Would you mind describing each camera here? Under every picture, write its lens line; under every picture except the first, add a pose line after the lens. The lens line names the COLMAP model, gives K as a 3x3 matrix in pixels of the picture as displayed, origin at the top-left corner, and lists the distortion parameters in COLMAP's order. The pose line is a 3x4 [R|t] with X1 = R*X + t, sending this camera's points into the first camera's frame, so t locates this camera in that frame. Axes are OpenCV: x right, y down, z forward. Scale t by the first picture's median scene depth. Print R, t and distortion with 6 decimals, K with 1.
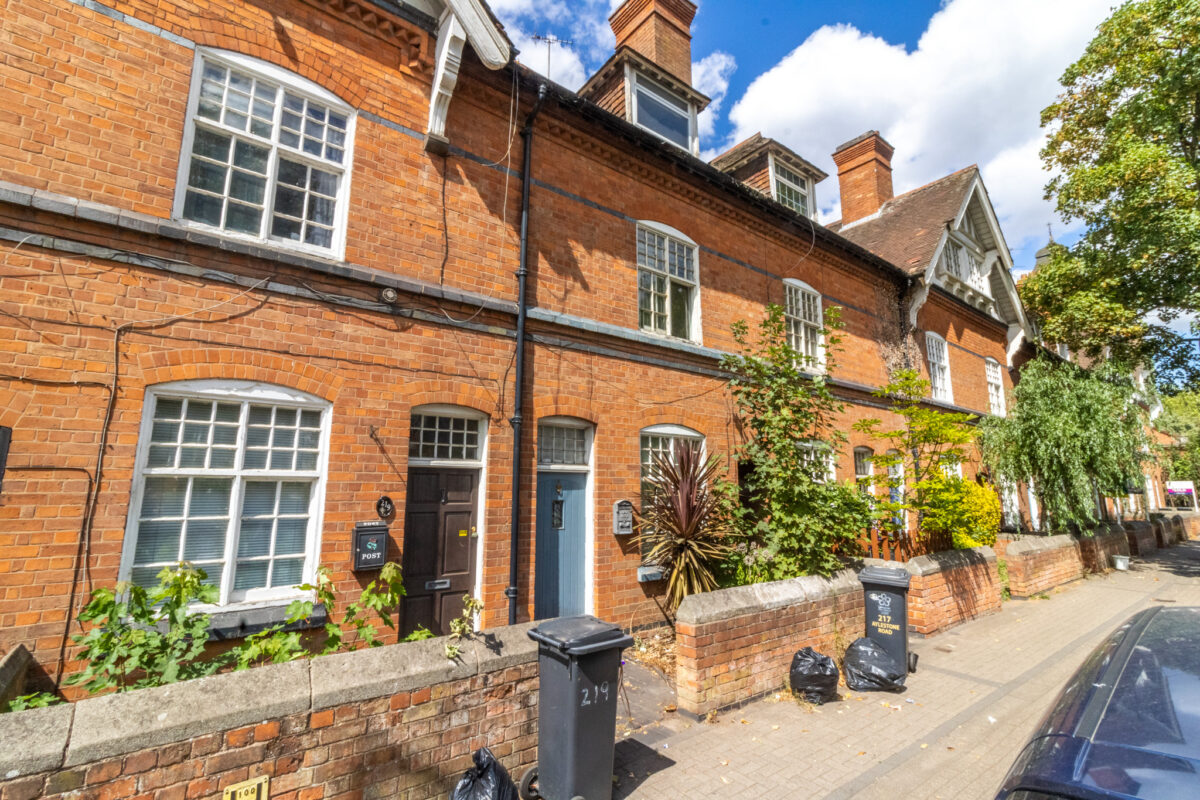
lens RADIAL K [[564.3, 0, 603.1], [0, 564.3, 396.3], [0, 0, 1]] dist [0.000697, 0.000901]
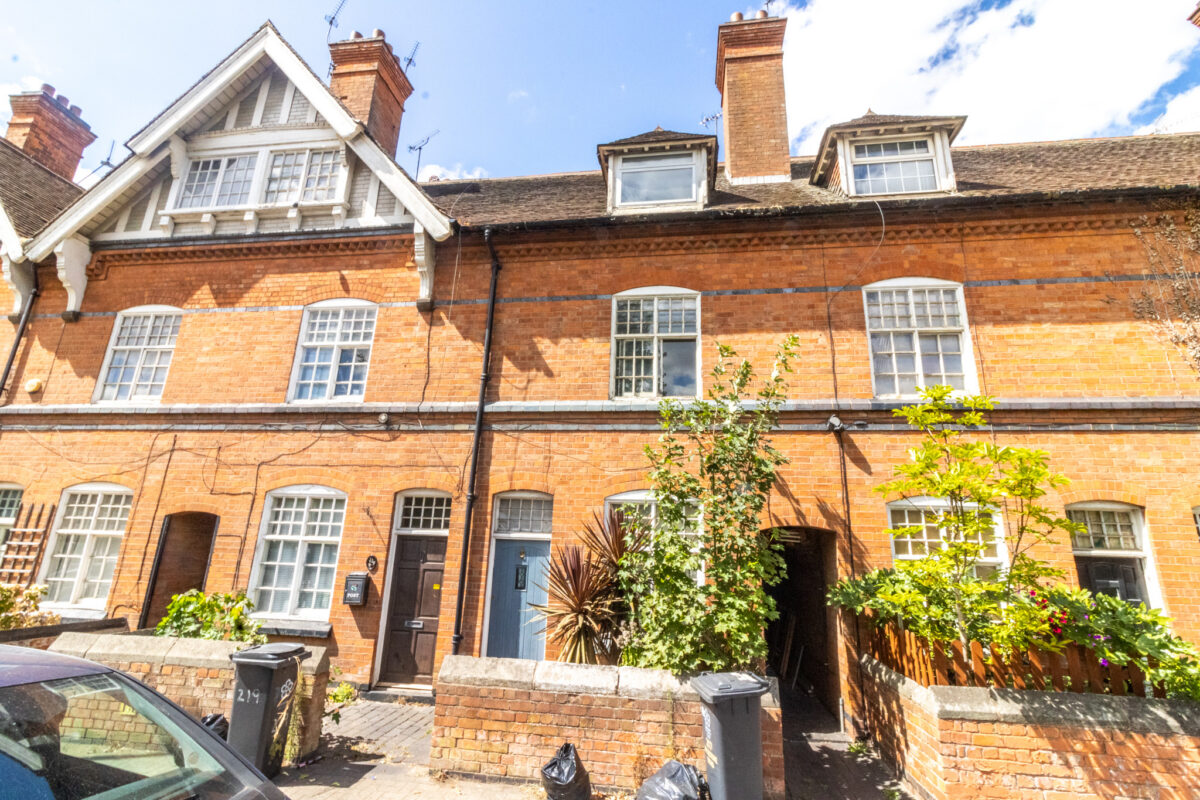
lens RADIAL K [[564.3, 0, 602.0], [0, 564.3, 398.3], [0, 0, 1]] dist [0.000697, 0.000901]
pose [[0.675096, -0.171192, -0.717593, 1.032486], [0.089186, 0.984508, -0.150964, 0.044669], [0.732320, 0.037916, 0.679905, 0.378407]]
